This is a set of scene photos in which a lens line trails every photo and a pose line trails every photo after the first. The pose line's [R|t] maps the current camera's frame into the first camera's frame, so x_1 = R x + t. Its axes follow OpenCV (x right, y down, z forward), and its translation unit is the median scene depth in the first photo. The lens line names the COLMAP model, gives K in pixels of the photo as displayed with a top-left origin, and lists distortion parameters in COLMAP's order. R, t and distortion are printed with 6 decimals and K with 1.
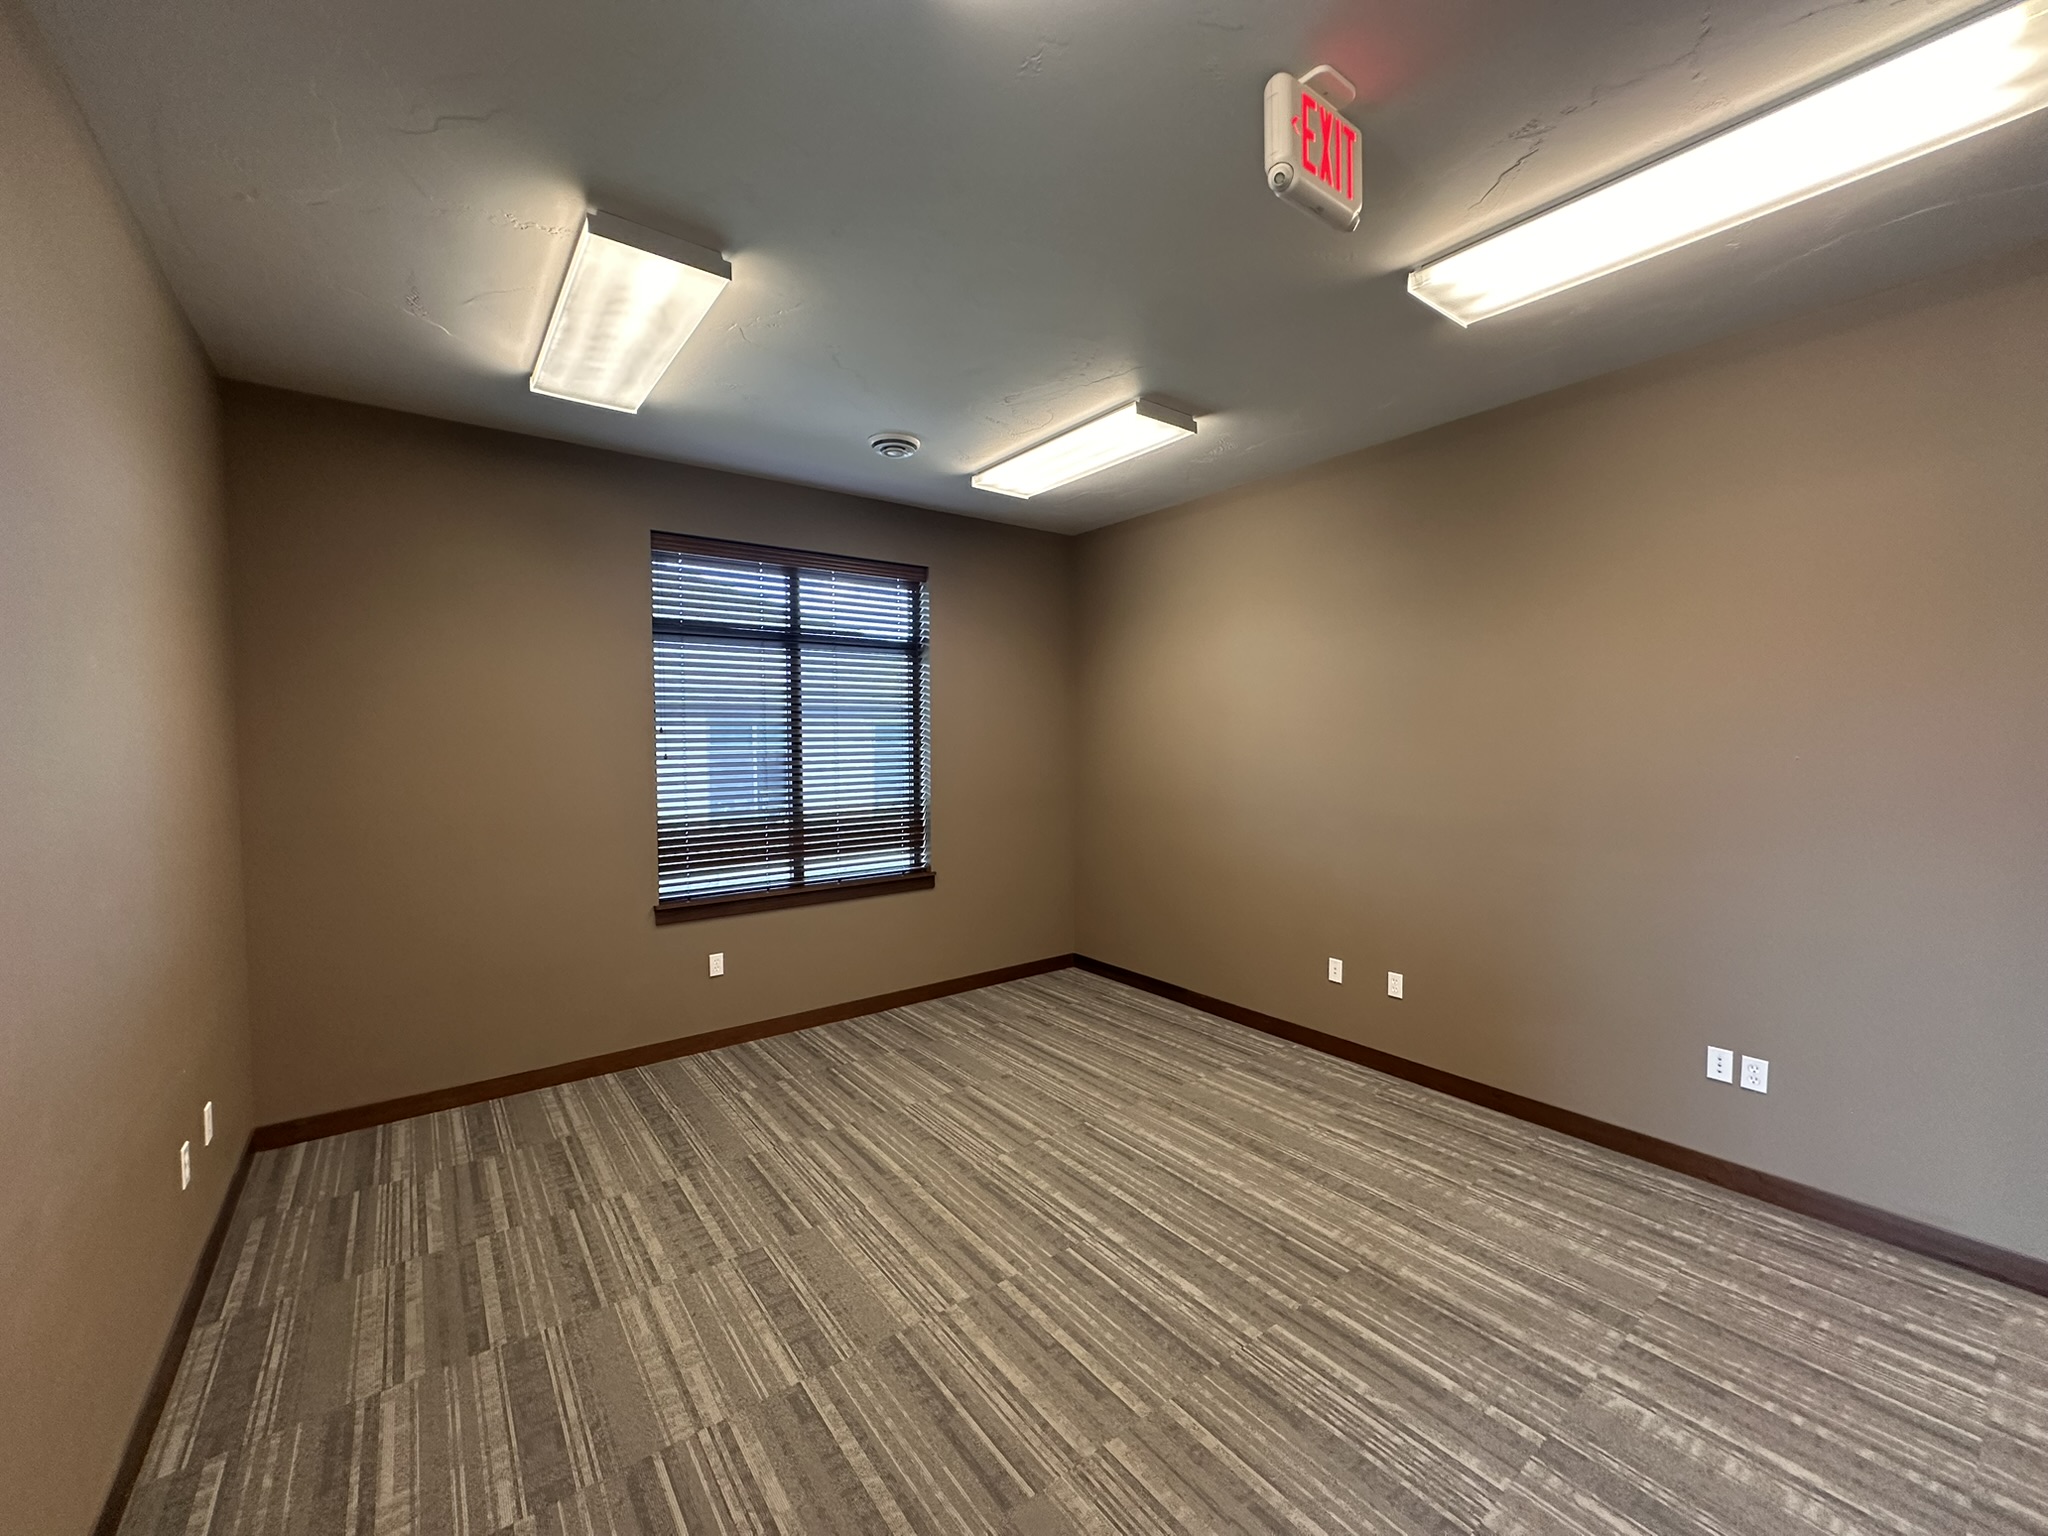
lens RADIAL K [[821.8, 0, 1008.0], [0, 821.8, 773.7], [0, 0, 1]] dist [0.009350, 0.000007]
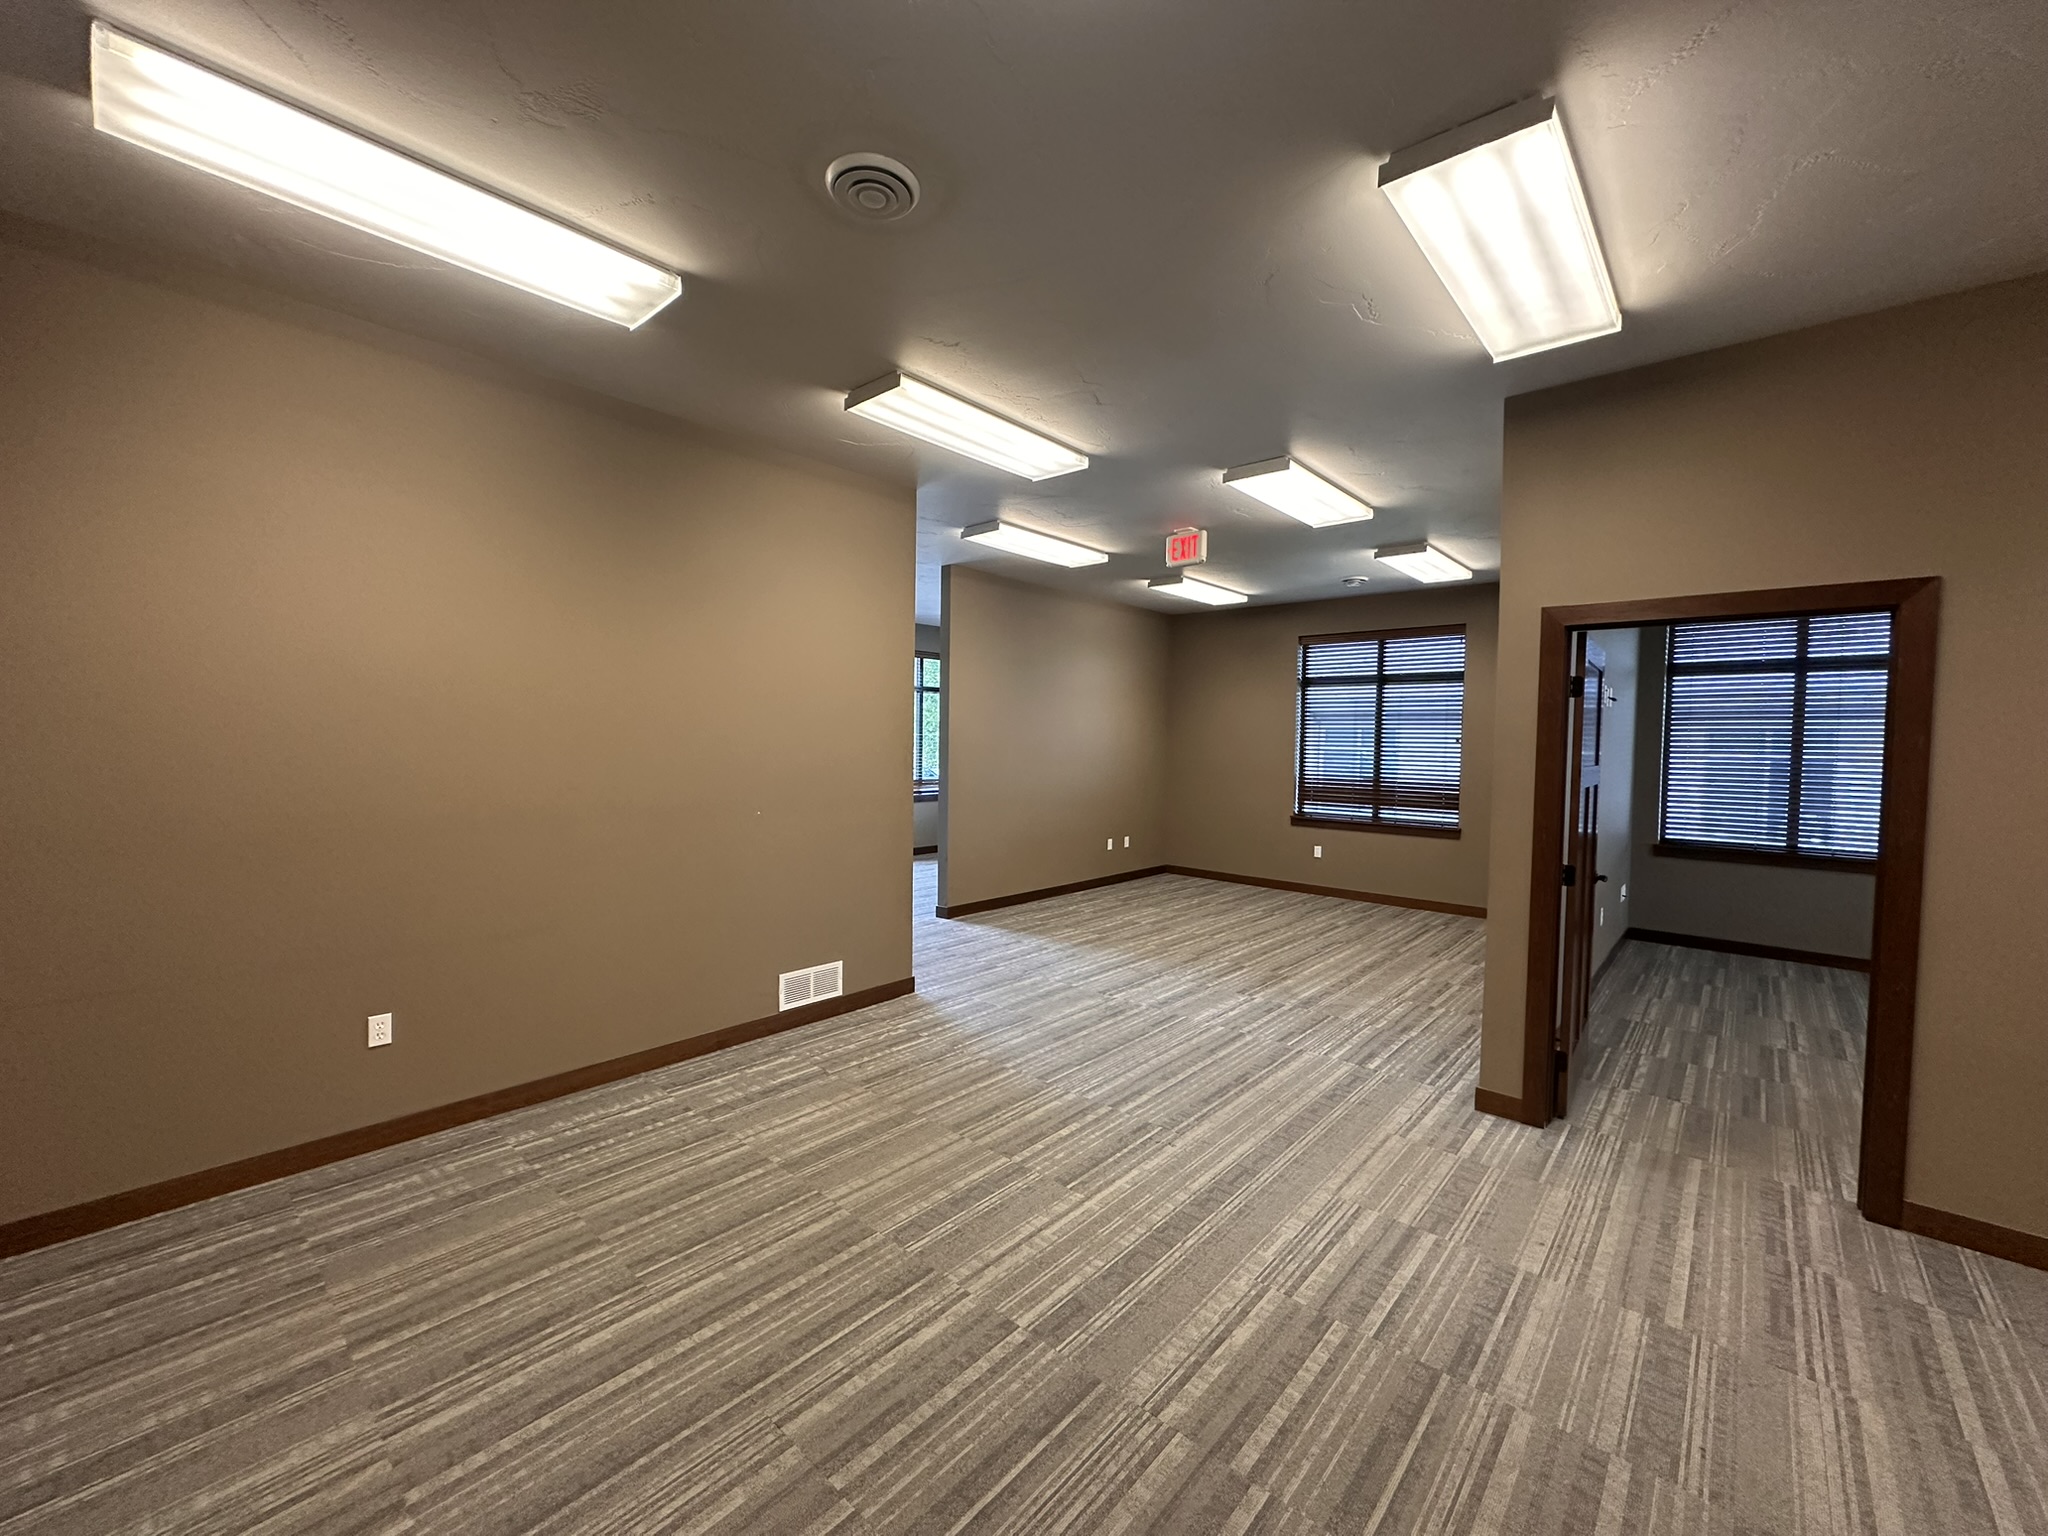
lens RADIAL K [[821.8, 0, 1008.0], [0, 821.8, 773.7], [0, 0, 1]] dist [0.009350, 0.000007]
pose [[0.157826, 0.051012, -0.986148, 2.471502], [-0.077517, 0.996223, 0.039127, 0.051342], [0.984420, 0.070268, 0.161184, -0.090190]]
